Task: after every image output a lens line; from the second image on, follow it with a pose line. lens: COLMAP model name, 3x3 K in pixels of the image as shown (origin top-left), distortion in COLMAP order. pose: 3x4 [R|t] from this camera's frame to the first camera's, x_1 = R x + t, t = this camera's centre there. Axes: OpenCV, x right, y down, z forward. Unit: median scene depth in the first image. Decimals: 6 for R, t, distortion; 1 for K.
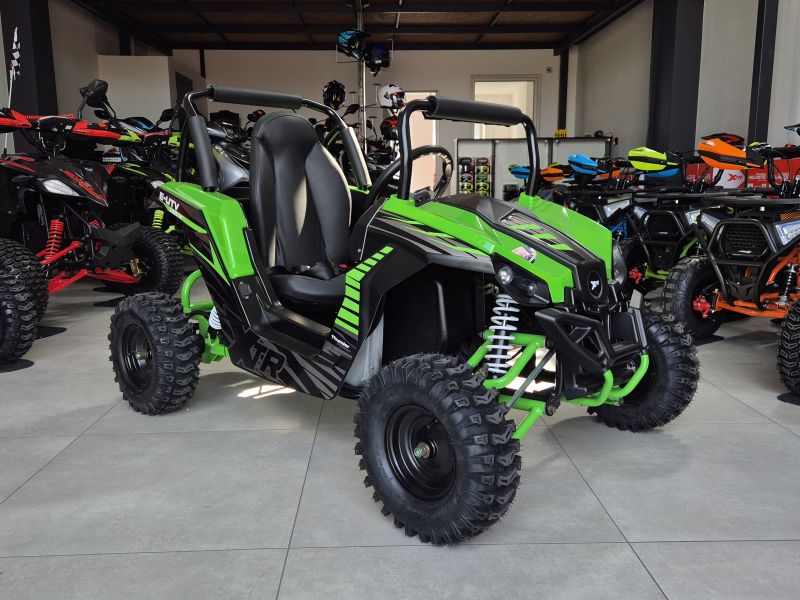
lens RADIAL K [[688.1, 0, 398.6], [0, 688.1, 297.3], [0, 0, 1]] dist [0.052287, -0.017990]
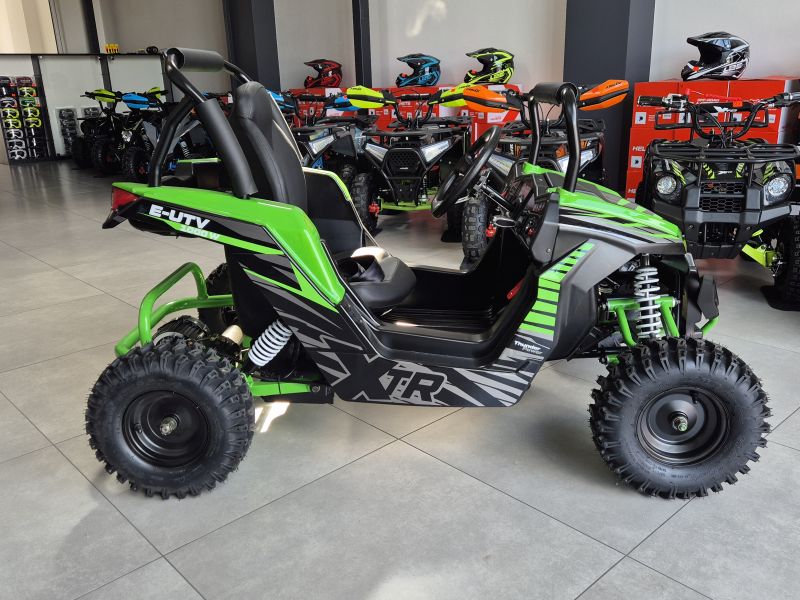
lens RADIAL K [[688.1, 0, 397.5], [0, 688.1, 300.8], [0, 0, 1]] dist [0.052287, -0.017990]
pose [[0.765549, -0.212963, 0.607110, -0.679507], [0.134063, 0.975717, 0.173213, -0.161429], [-0.629255, -0.051212, 0.775510, 0.307248]]
